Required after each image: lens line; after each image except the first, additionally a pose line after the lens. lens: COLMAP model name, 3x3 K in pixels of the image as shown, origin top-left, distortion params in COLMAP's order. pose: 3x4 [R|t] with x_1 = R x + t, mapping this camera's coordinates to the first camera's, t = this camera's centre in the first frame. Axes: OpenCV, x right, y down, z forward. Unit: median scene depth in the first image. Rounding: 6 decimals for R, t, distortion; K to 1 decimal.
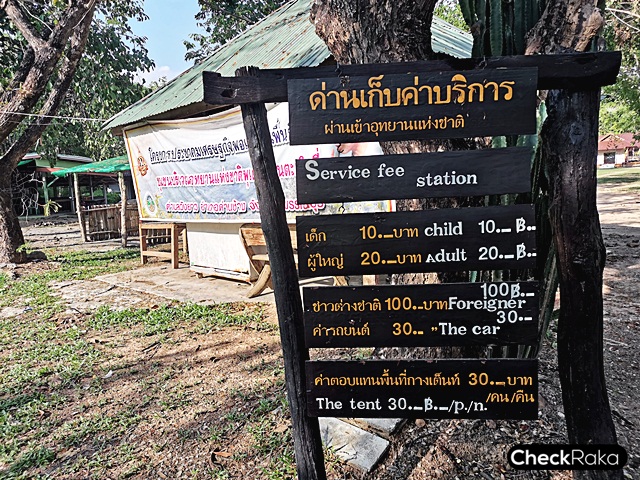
lens RADIAL K [[486.2, 0, 317.5], [0, 486.2, 236.8], [0, 0, 1]] dist [0.030369, -0.025859]
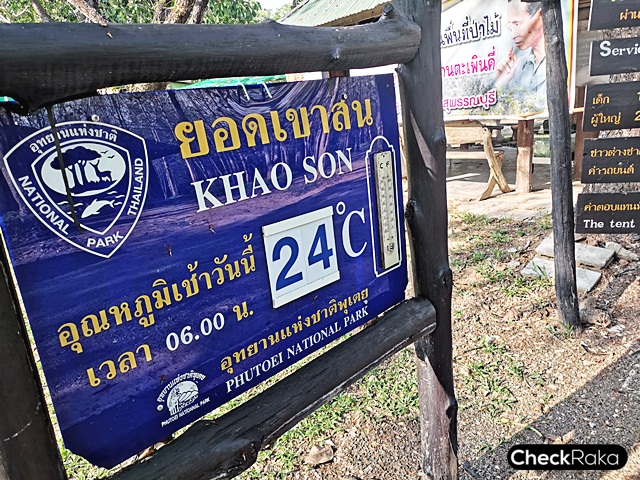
lens RADIAL K [[486.2, 0, 322.3], [0, 486.2, 242.9], [0, 0, 1]] dist [0.030369, -0.025859]
pose [[0.988358, 0.014020, -0.151499, -0.543779], [0.012989, 0.984335, 0.175827, 0.137298], [0.151591, -0.175748, 0.972694, -0.518062]]
